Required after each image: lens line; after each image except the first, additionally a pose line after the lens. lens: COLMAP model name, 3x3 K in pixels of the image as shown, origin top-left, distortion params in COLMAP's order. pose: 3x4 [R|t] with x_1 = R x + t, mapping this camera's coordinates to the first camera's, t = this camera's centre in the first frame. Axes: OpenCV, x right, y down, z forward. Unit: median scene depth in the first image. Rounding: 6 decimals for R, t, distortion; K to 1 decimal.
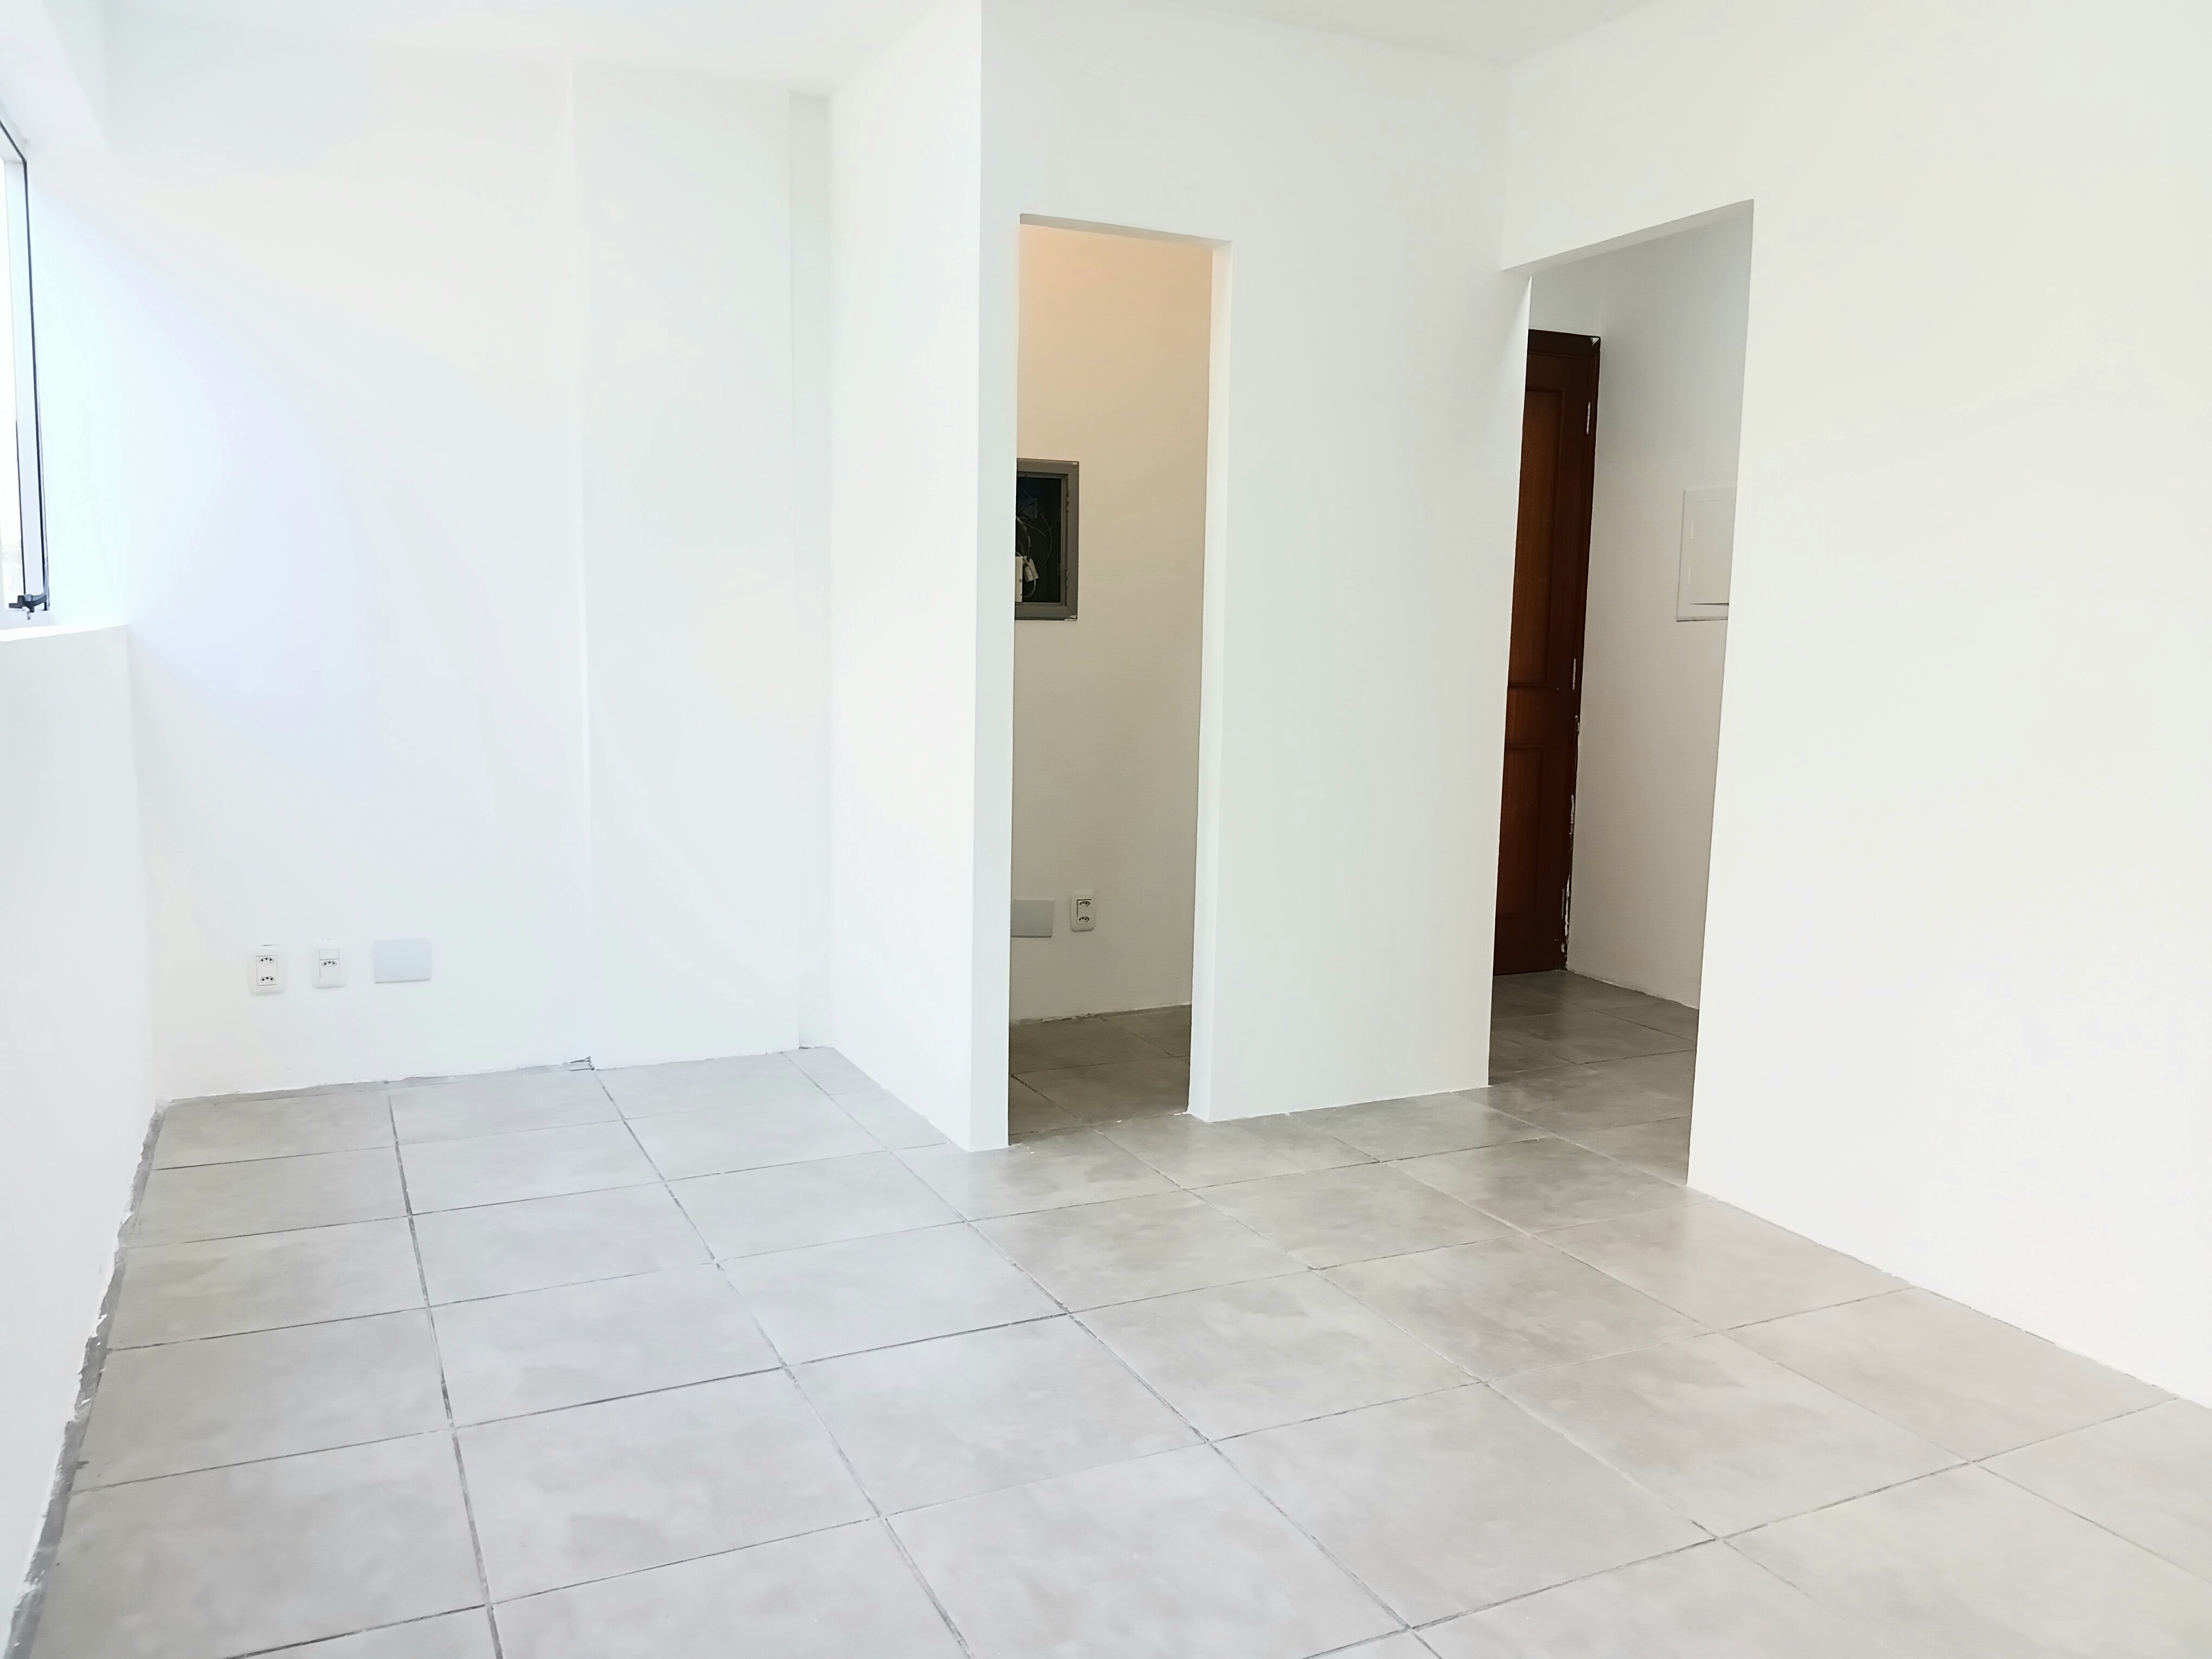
lens RADIAL K [[1683.5, 0, 1106.0], [0, 1683.5, 829.5], [0, 0, 1]] dist [0.071653, -0.103286]
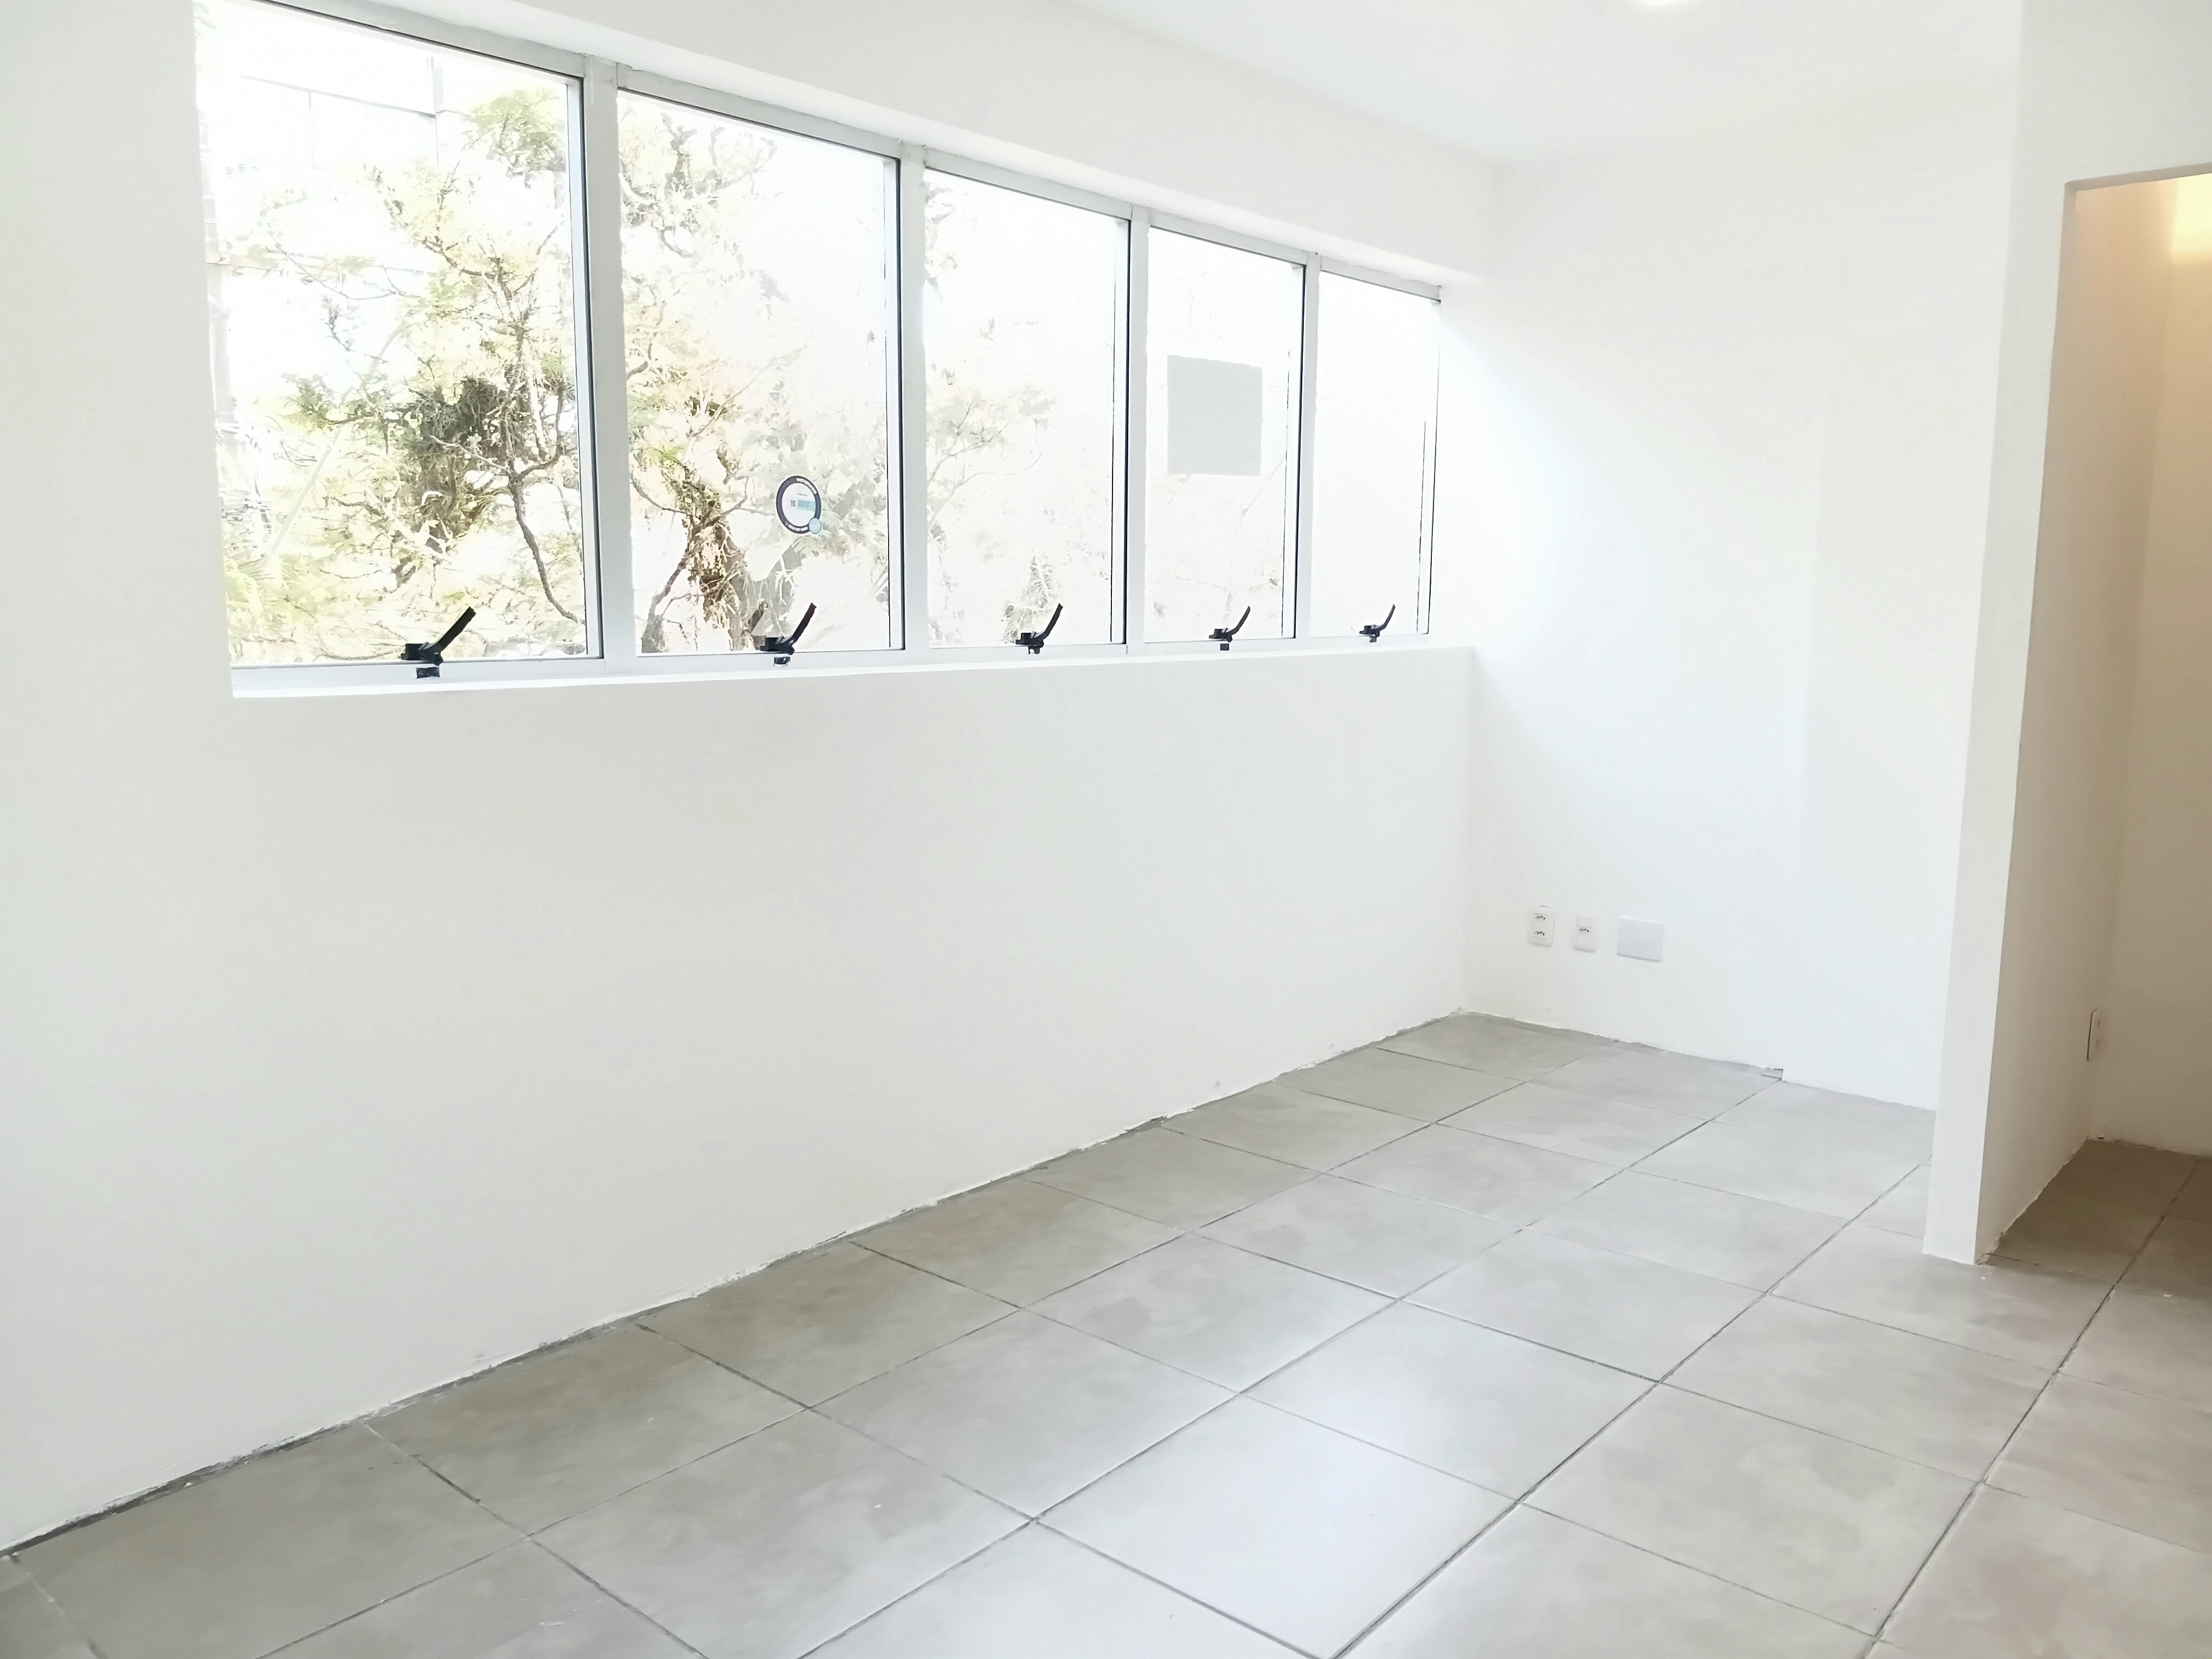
lens RADIAL K [[1697.8, 0, 1113.8], [0, 1697.8, 830.9], [0, 0, 1]] dist [0.087783, -0.172089]
pose [[0.402859, 0.116864, -0.907771, 0.542922], [-0.112045, 0.990652, 0.077810, -0.051699], [0.908378, 0.070365, 0.412187, 0.224060]]
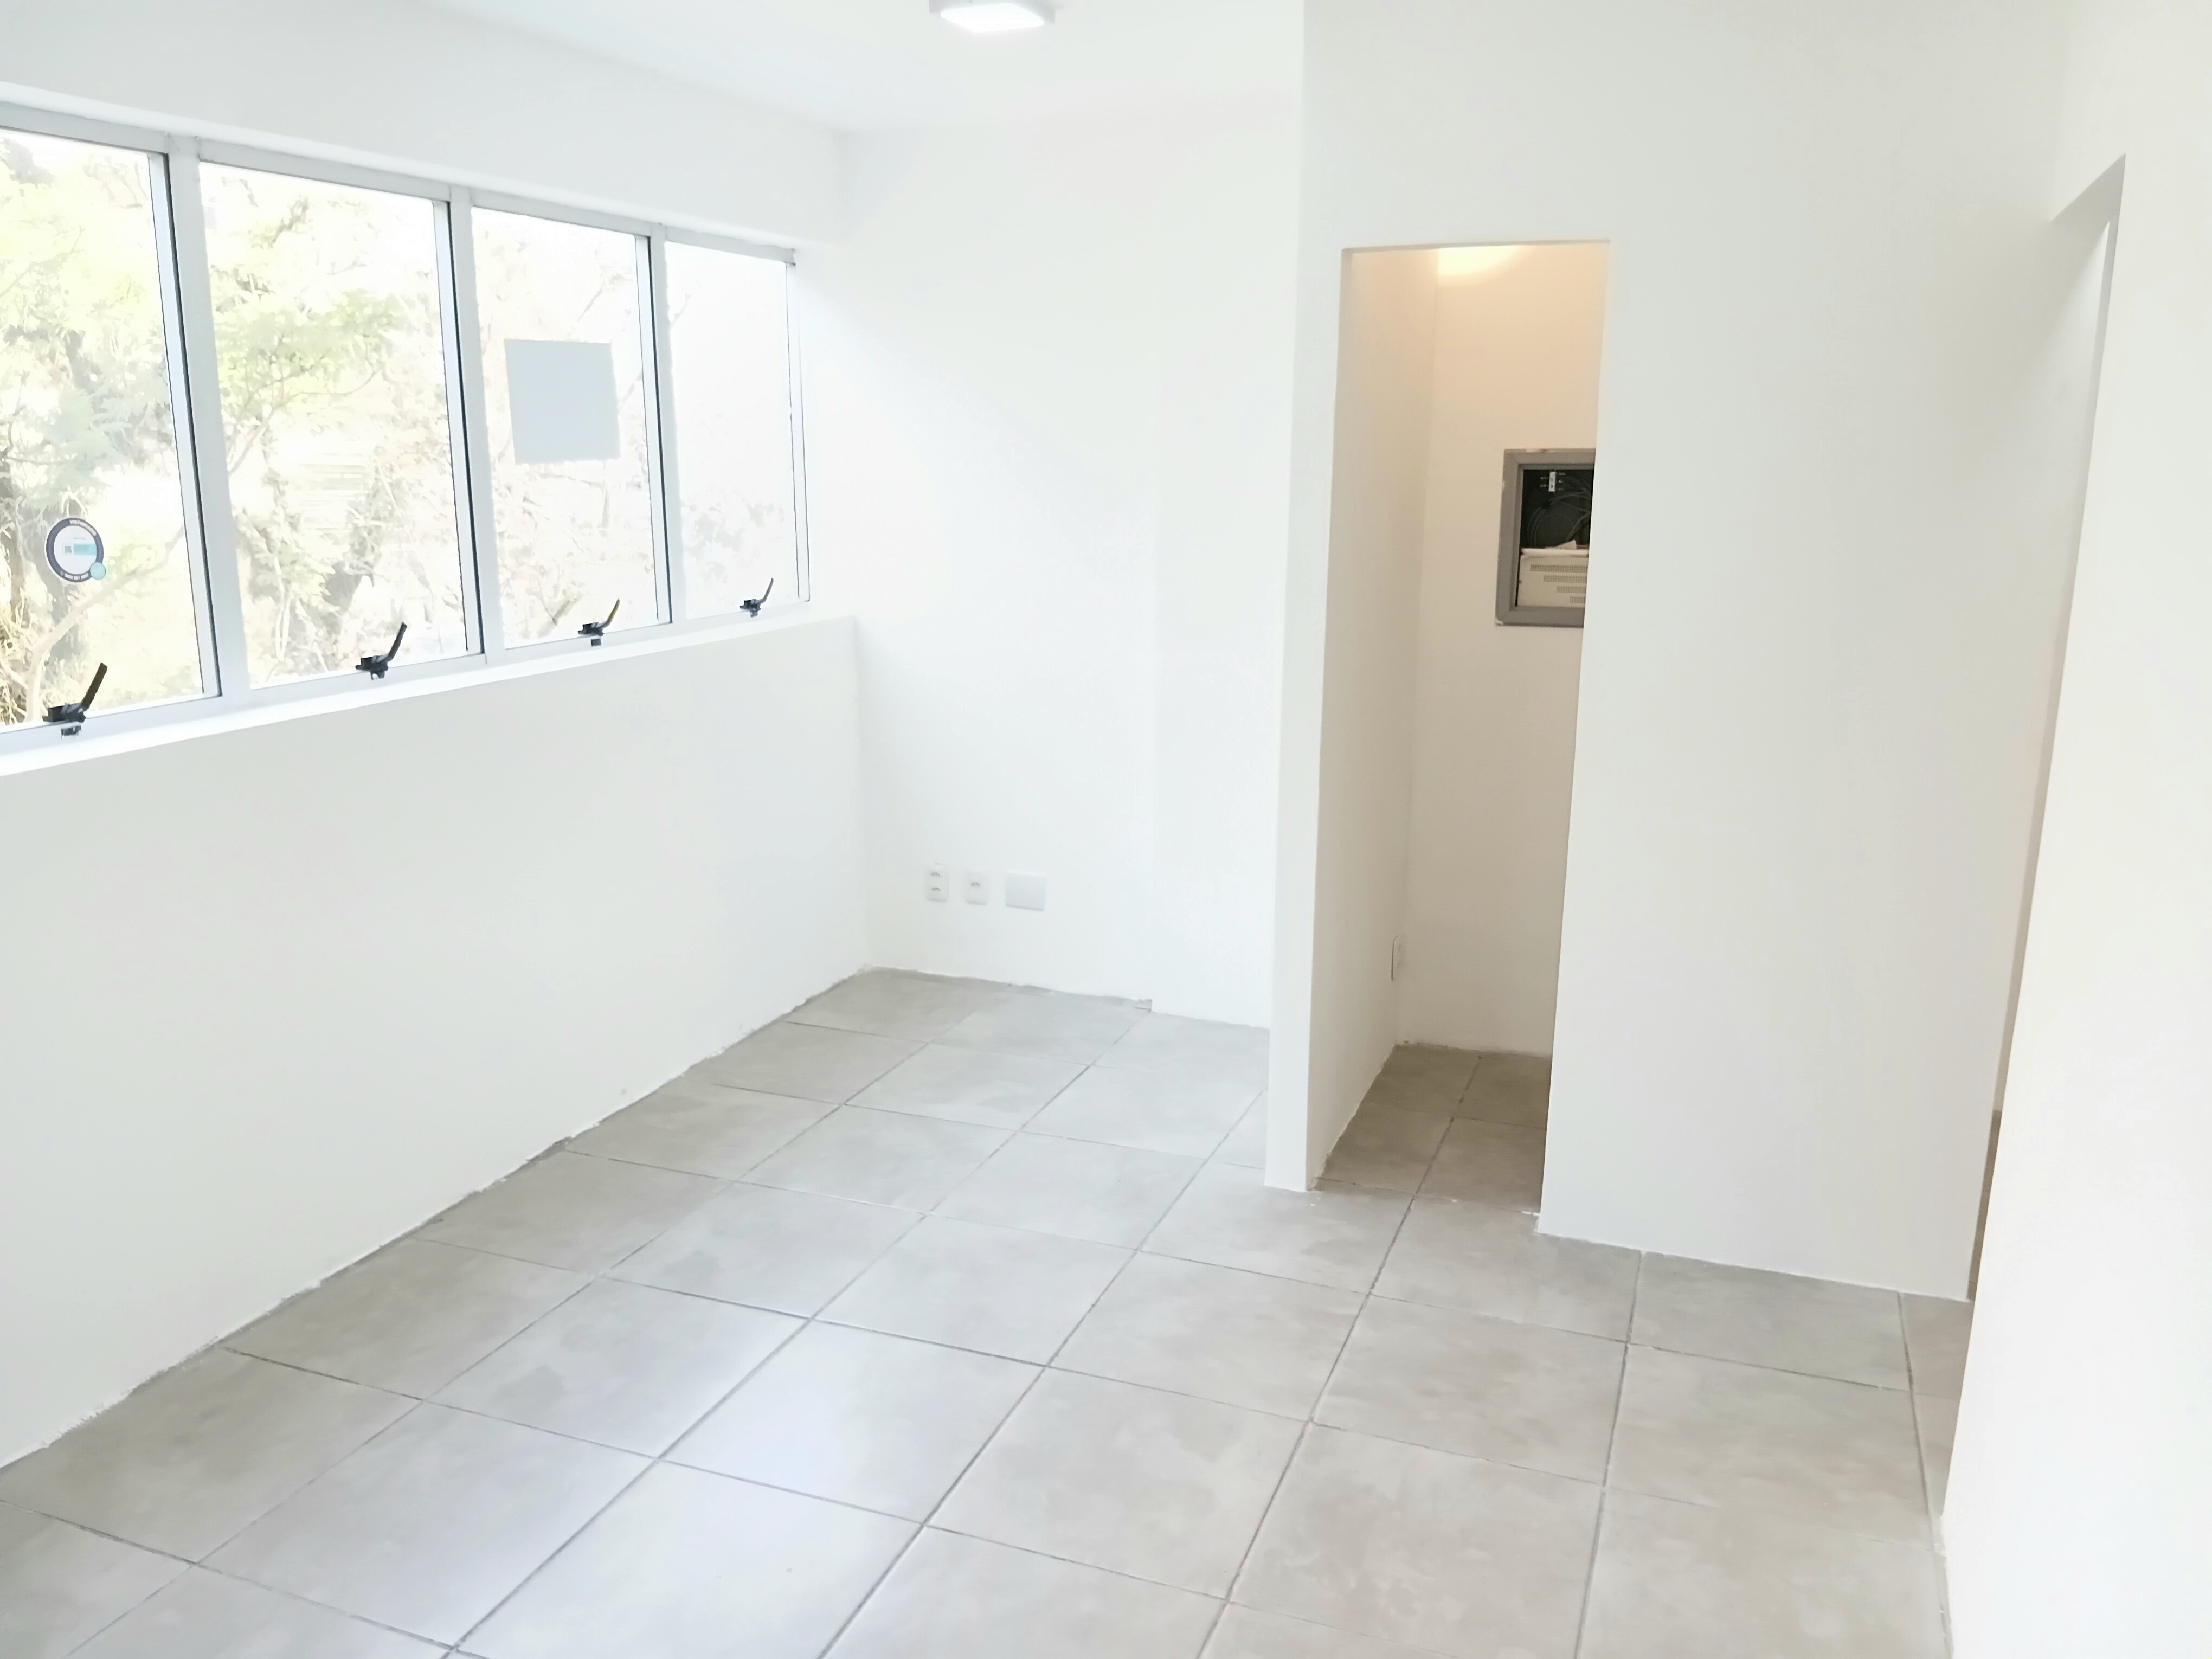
lens RADIAL K [[1697.8, 0, 1113.8], [0, 1697.8, 830.9], [0, 0, 1]] dist [0.087783, -0.172089]
pose [[0.688121, 0.151655, -0.709571, 0.558407], [-0.080313, 0.987824, 0.133240, -0.152326], [0.721138, -0.034698, 0.691922, 0.224802]]
